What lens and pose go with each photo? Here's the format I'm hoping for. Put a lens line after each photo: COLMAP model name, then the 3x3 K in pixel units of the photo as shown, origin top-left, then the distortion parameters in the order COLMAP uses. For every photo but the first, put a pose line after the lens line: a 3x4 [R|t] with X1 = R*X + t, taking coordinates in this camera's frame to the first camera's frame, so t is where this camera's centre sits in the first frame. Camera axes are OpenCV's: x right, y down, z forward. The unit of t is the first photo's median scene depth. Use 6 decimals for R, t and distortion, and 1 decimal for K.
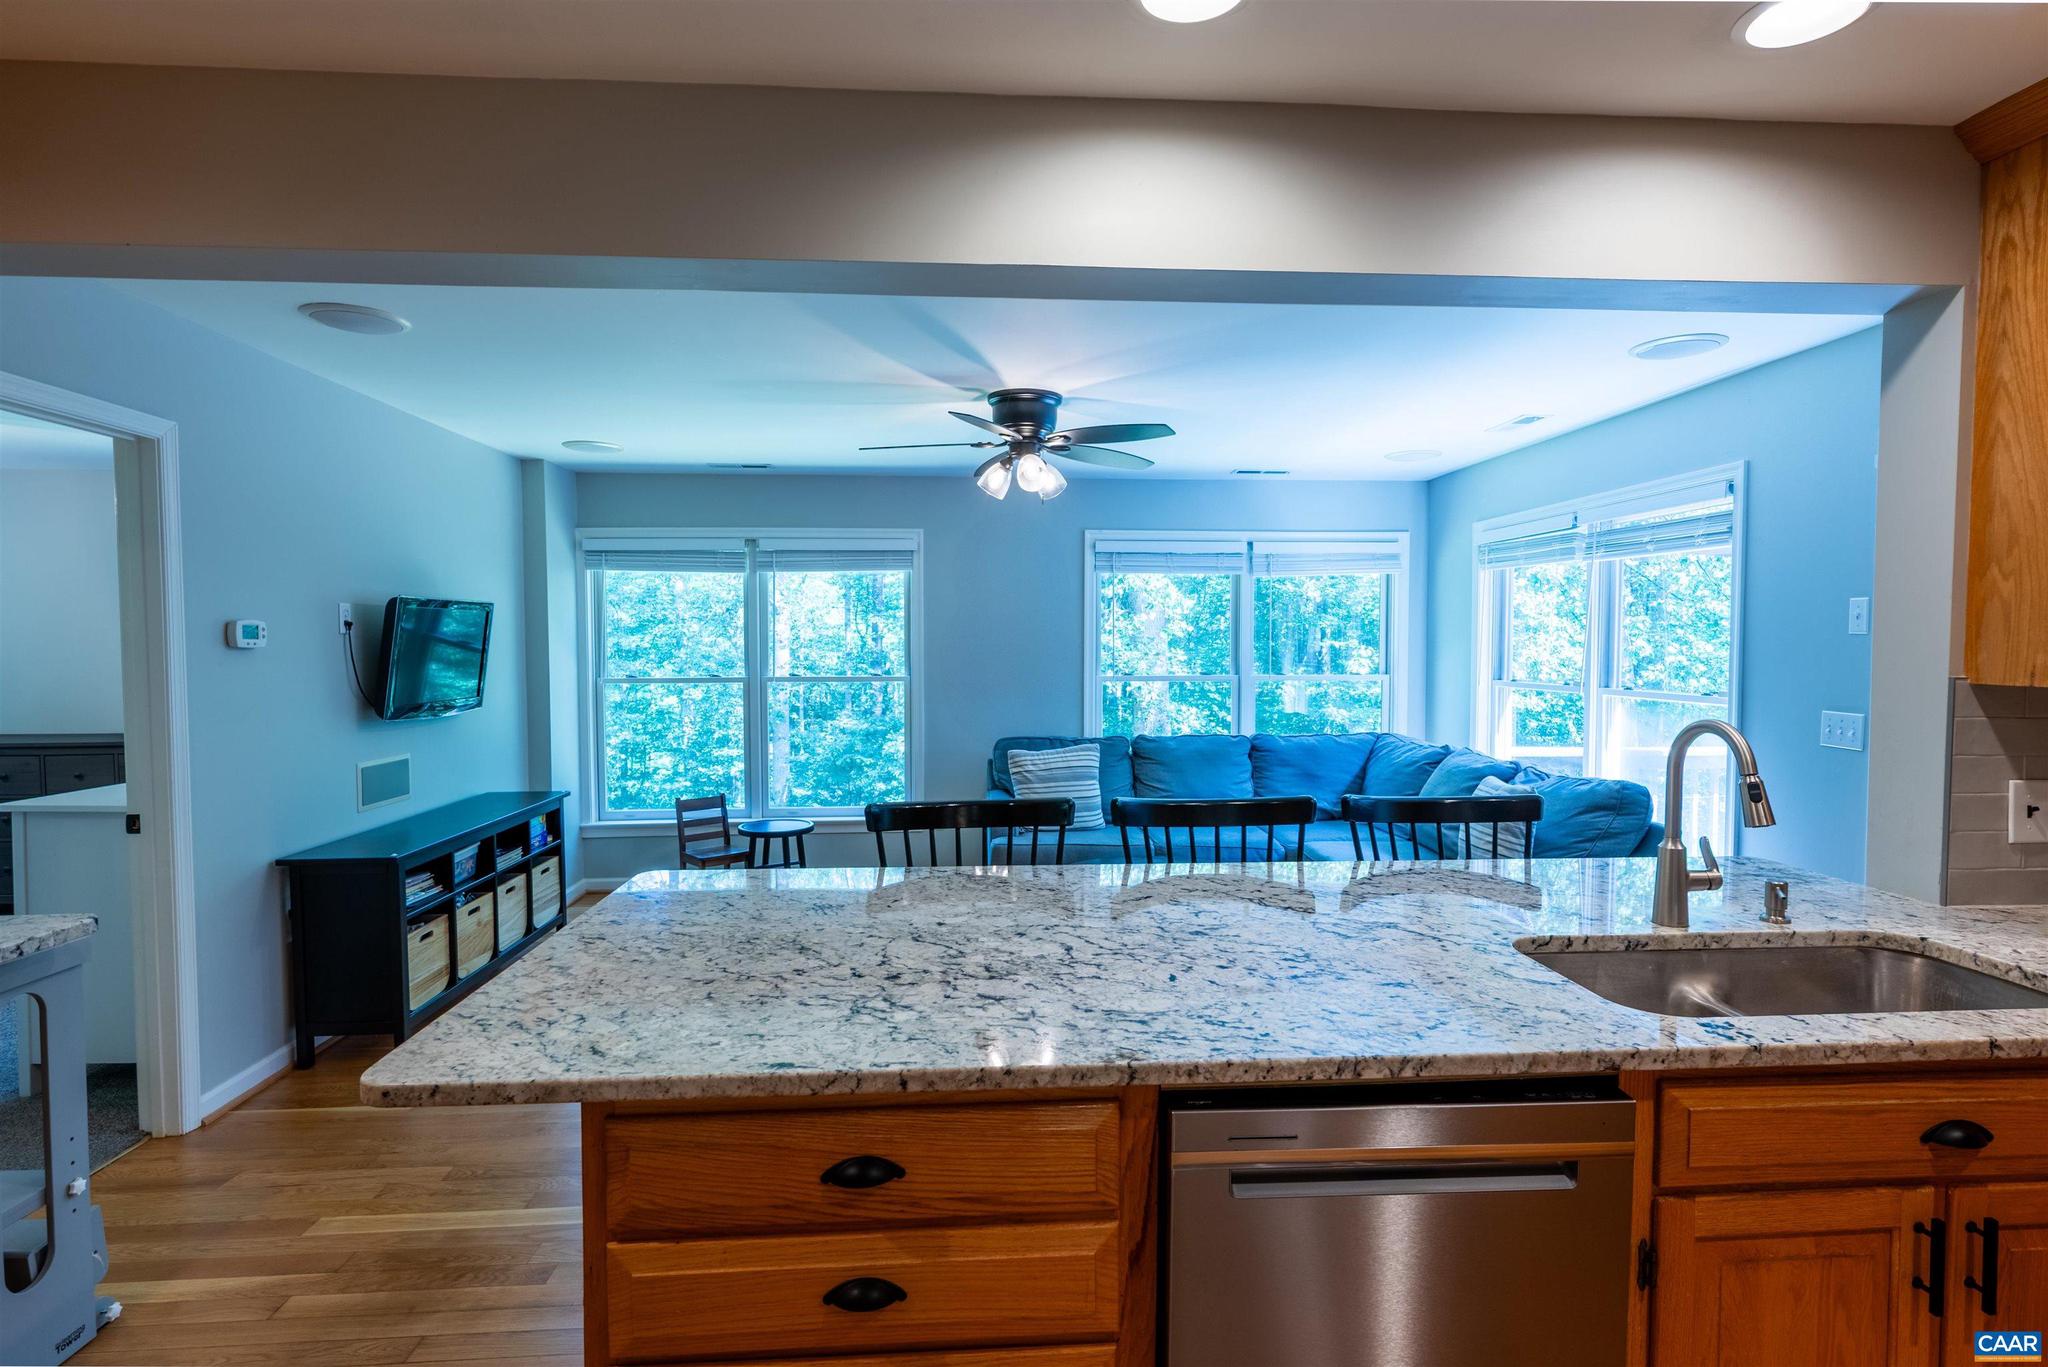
lens RADIAL K [[1029.6, 0, 1036.1], [0, 1029.6, 684.2], [0, 0, 1]] dist [0.001700, -0.000396]
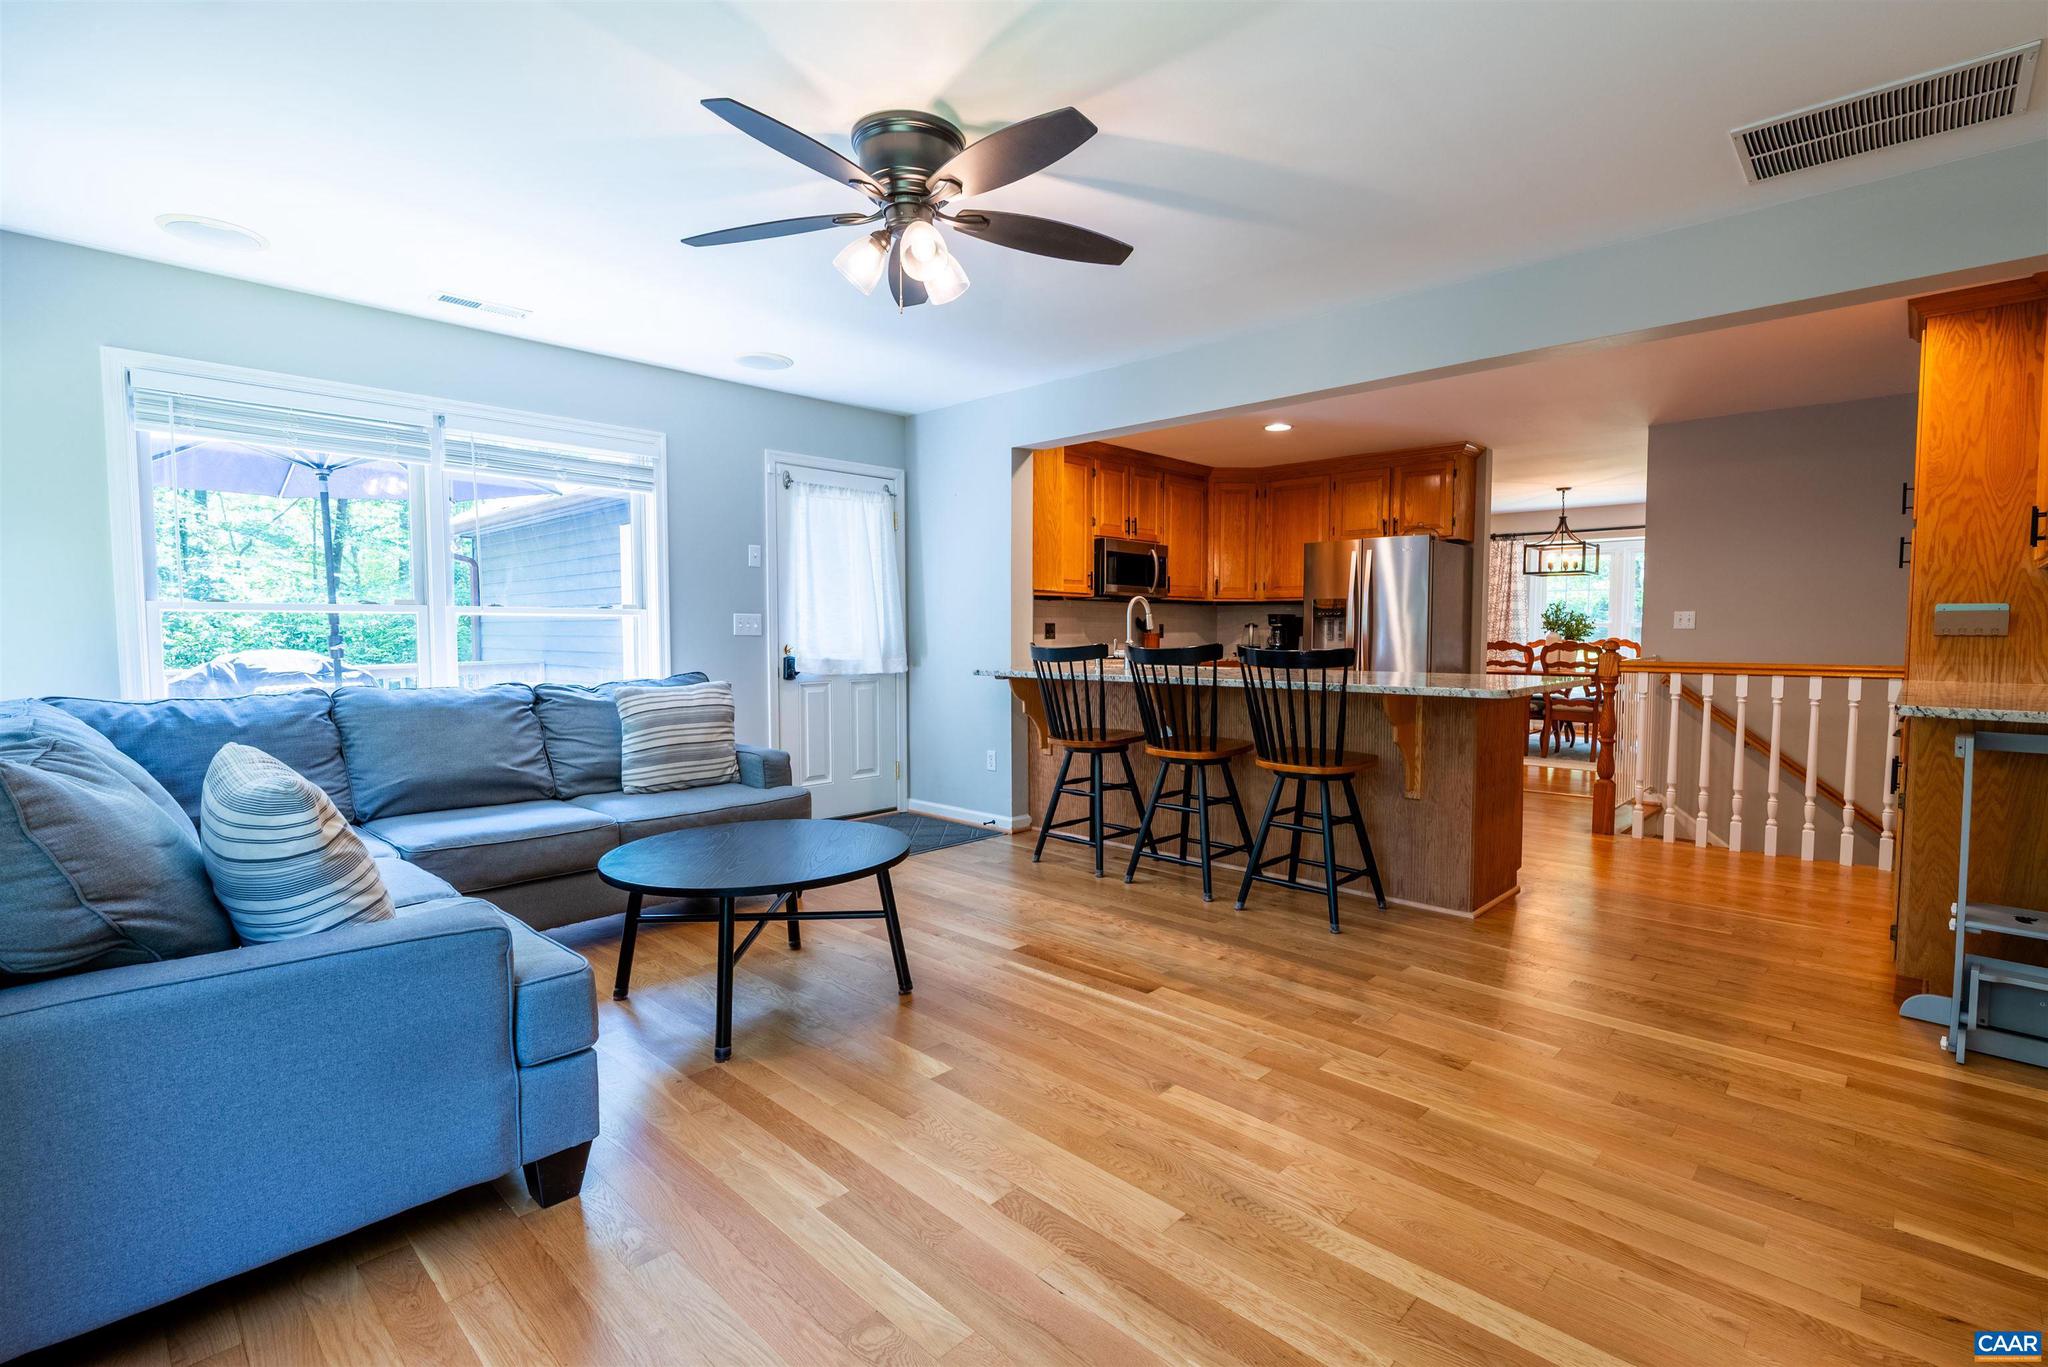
lens RADIAL K [[939.1, 0, 1031.4], [0, 939.1, 680.0], [0, 0, 1]] dist [-0.001036, -0.000083]
pose [[-0.670993, -0.035960, 0.740591, -0.589903], [0.031571, 0.996532, 0.076991, 0.028715], [-0.740791, 0.075041, -0.667530, 1.542945]]
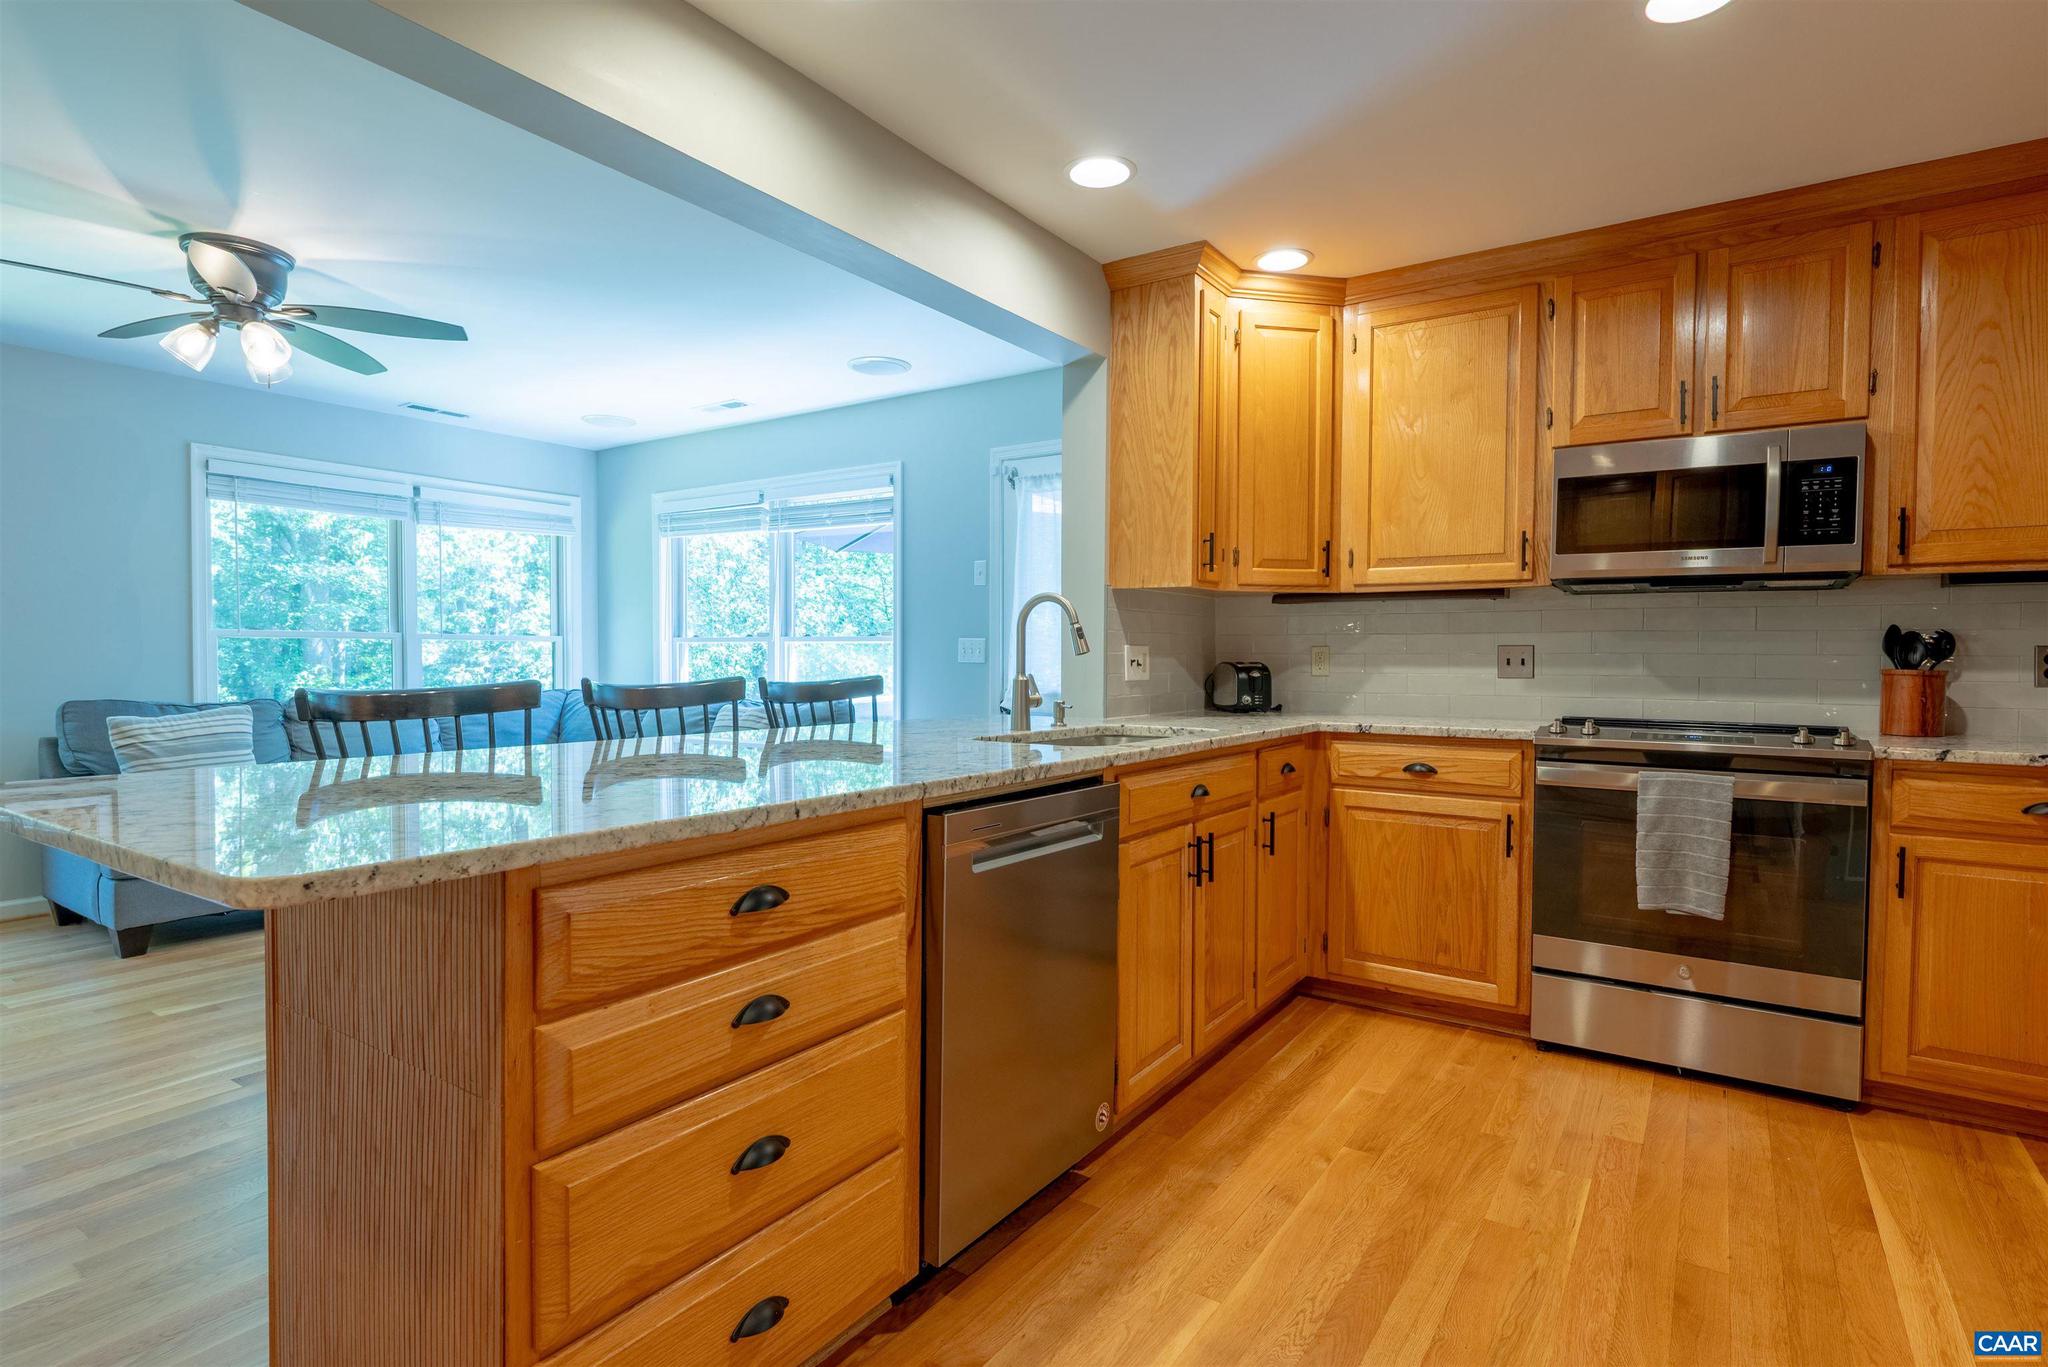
lens RADIAL K [[1026.0, 0, 1029.5], [0, 1026.0, 681.4], [0, 0, 1]] dist [-0.001722, -0.001114]
pose [[0.616660, -0.015056, 0.787085, -0.298392], [0.025326, 0.999679, -0.000720, 0.084648], [-0.786822, 0.020378, 0.616844, 0.027015]]
